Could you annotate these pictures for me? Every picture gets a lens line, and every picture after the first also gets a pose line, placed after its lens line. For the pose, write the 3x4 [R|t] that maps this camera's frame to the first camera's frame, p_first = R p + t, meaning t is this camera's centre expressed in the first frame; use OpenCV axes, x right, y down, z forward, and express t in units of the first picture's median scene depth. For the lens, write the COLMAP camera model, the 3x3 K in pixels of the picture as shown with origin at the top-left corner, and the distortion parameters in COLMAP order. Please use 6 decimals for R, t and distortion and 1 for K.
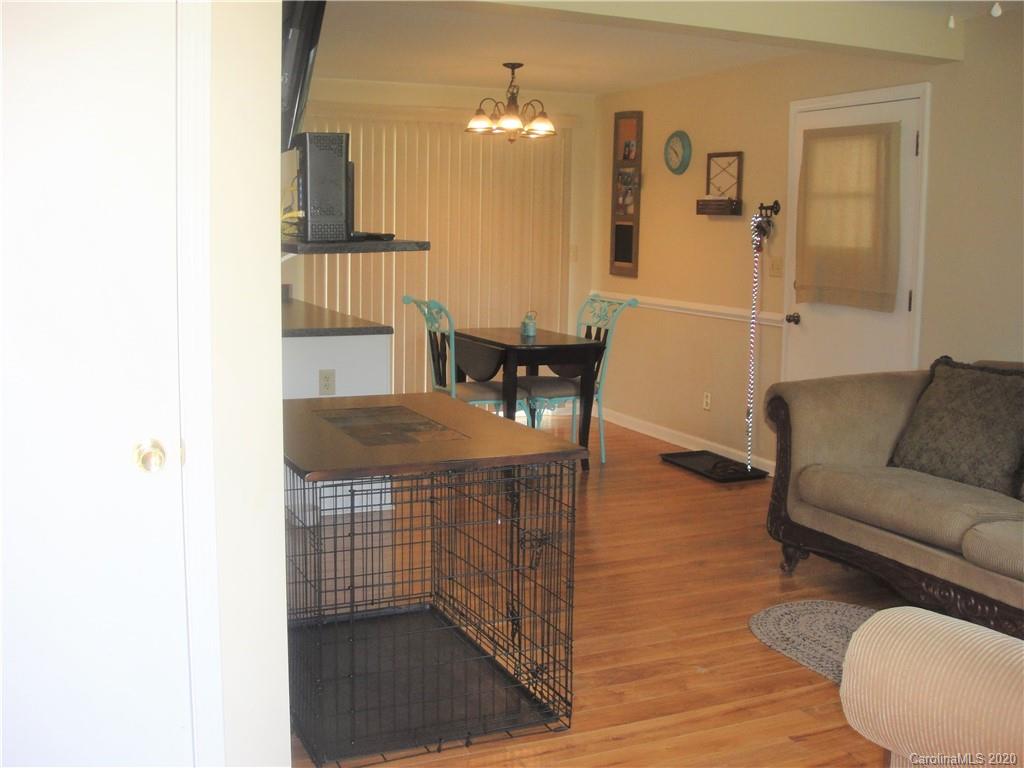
lens RADIAL K [[1088.6, 0, 513.2], [0, 1088.6, 365.3], [0, 0, 1]] dist [-0.180208, 0.140254]
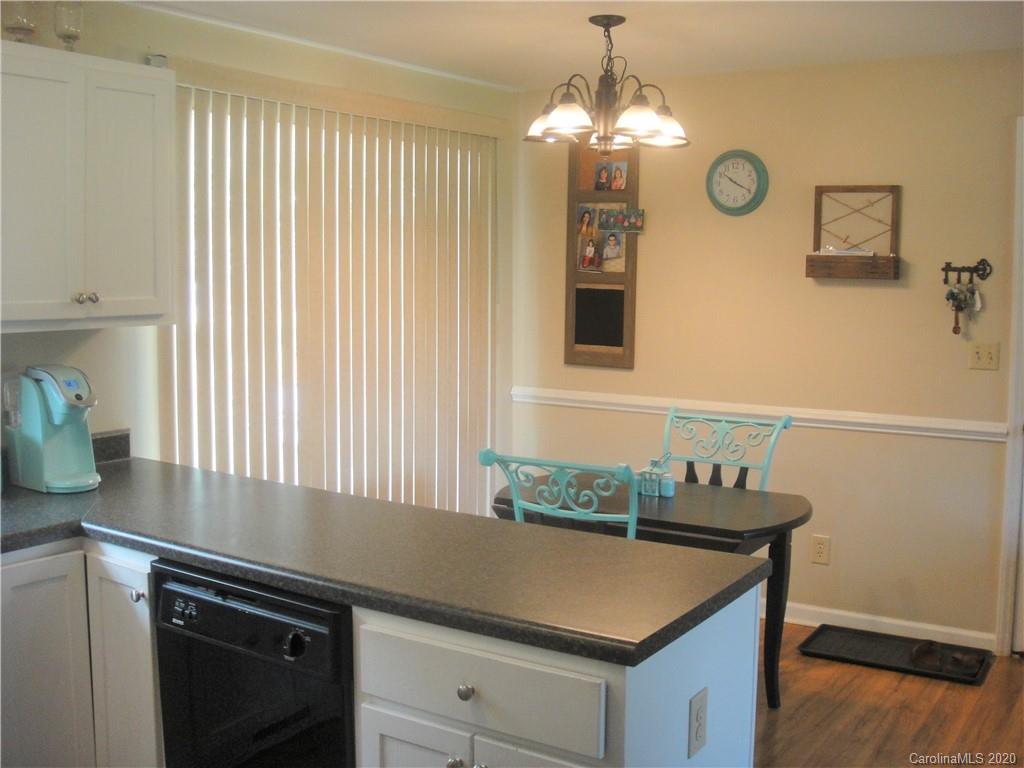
lens RADIAL K [[1088.6, 0, 513.2], [0, 1088.6, 365.3], [0, 0, 1]] dist [-0.180208, 0.140254]
pose [[0.837158, -0.060869, 0.543564, -0.429505], [0.076736, 0.997030, -0.006536, -0.118015], [-0.541551, 0.047183, 0.839343, 0.675916]]
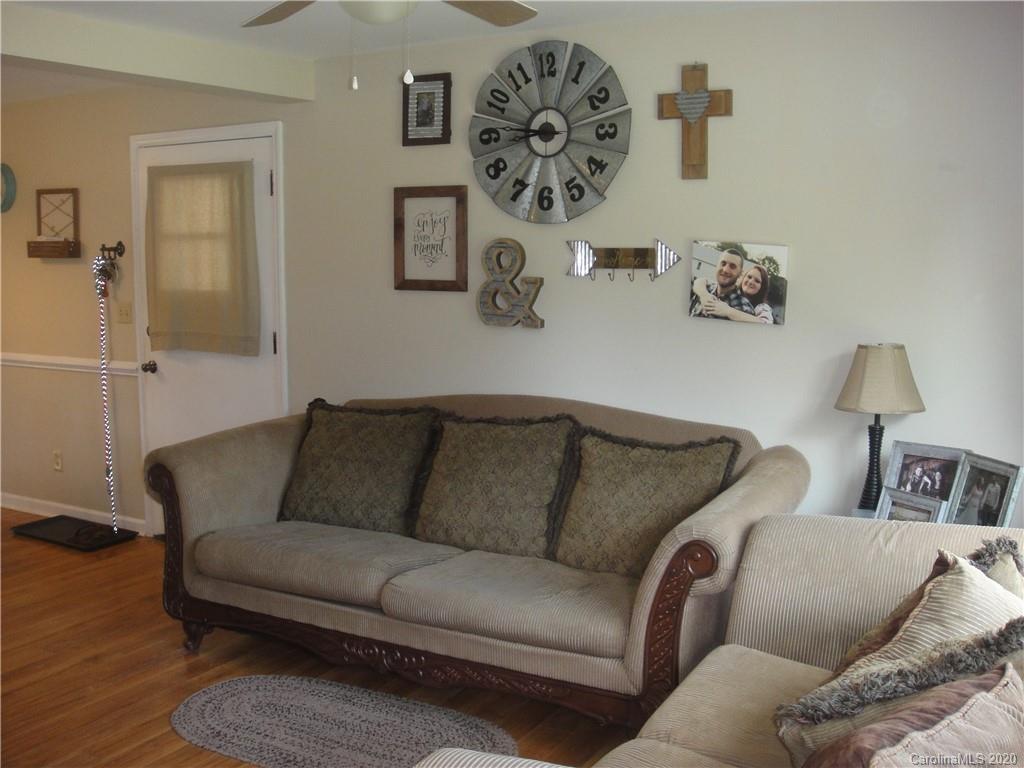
lens RADIAL K [[1088.6, 0, 513.2], [0, 1088.6, 365.3], [0, 0, 1]] dist [-0.180208, 0.140254]
pose [[0.806789, -0.083245, 0.584947, -0.031375], [0.088418, 0.995887, 0.019777, -0.039093], [-0.584187, 0.035764, 0.810831, 0.064692]]
